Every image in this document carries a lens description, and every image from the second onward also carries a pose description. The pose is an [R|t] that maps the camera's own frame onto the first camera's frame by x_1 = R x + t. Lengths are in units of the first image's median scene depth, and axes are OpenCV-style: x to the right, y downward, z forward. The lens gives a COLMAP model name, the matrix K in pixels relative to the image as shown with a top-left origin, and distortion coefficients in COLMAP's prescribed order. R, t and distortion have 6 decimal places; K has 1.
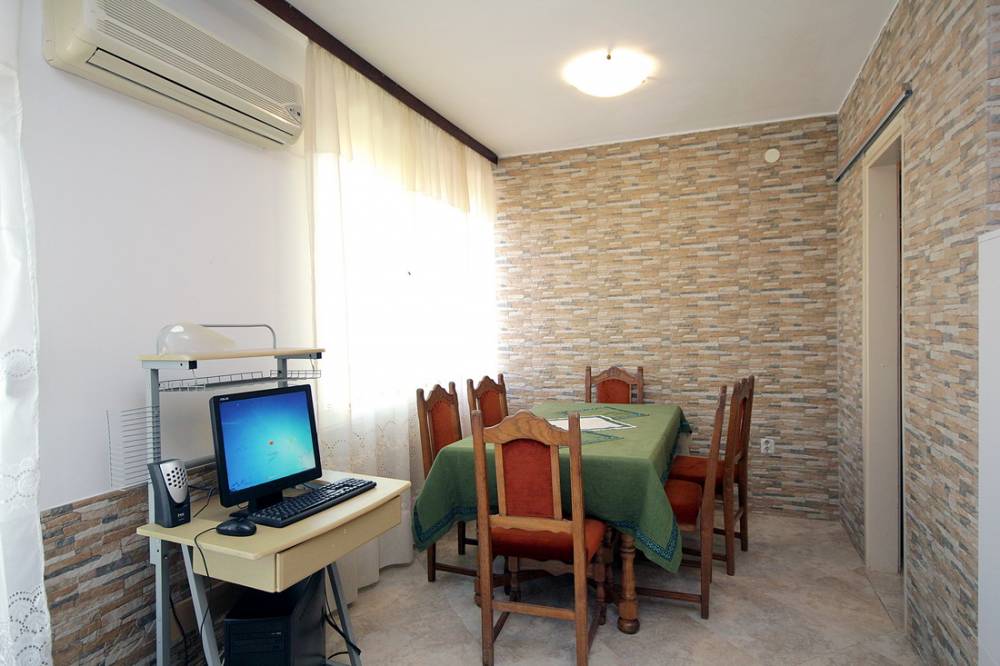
lens RADIAL K [[562.0, 0, 502.2], [0, 562.0, 332.8], [0, 0, 1]] dist [0.006533, 0.001096]
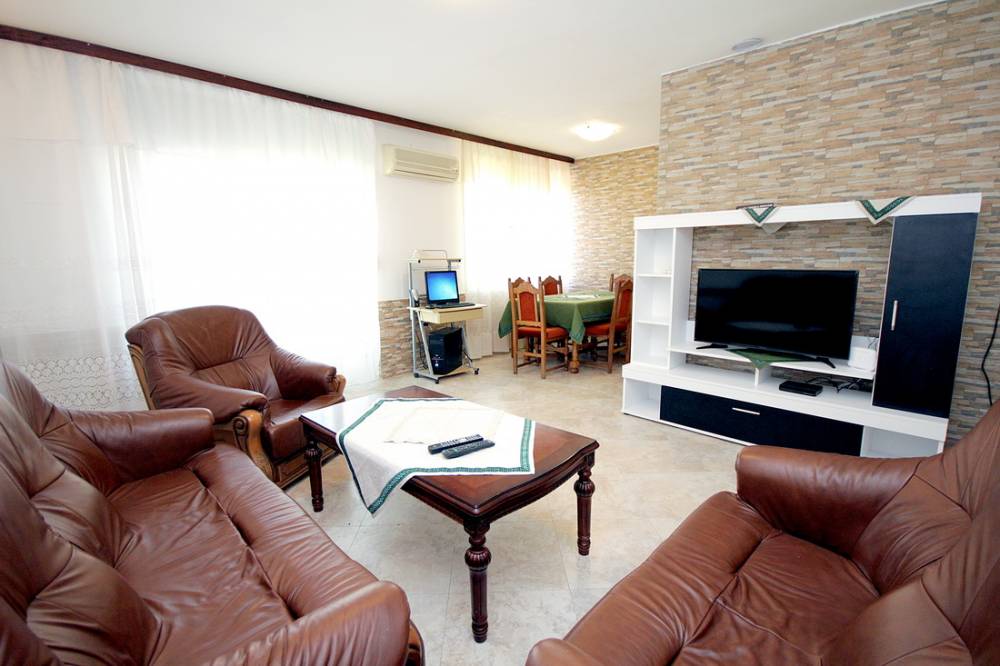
lens RADIAL K [[460.5, 0, 500.9], [0, 460.5, 331.4], [0, 0, 1]] dist [-0.014009, -0.000877]
pose [[0.923303, 0.070407, -0.377563, 0.786870], [-0.011906, 0.987828, 0.155092, 0.028972], [0.383887, -0.138702, 0.912903, -1.128970]]
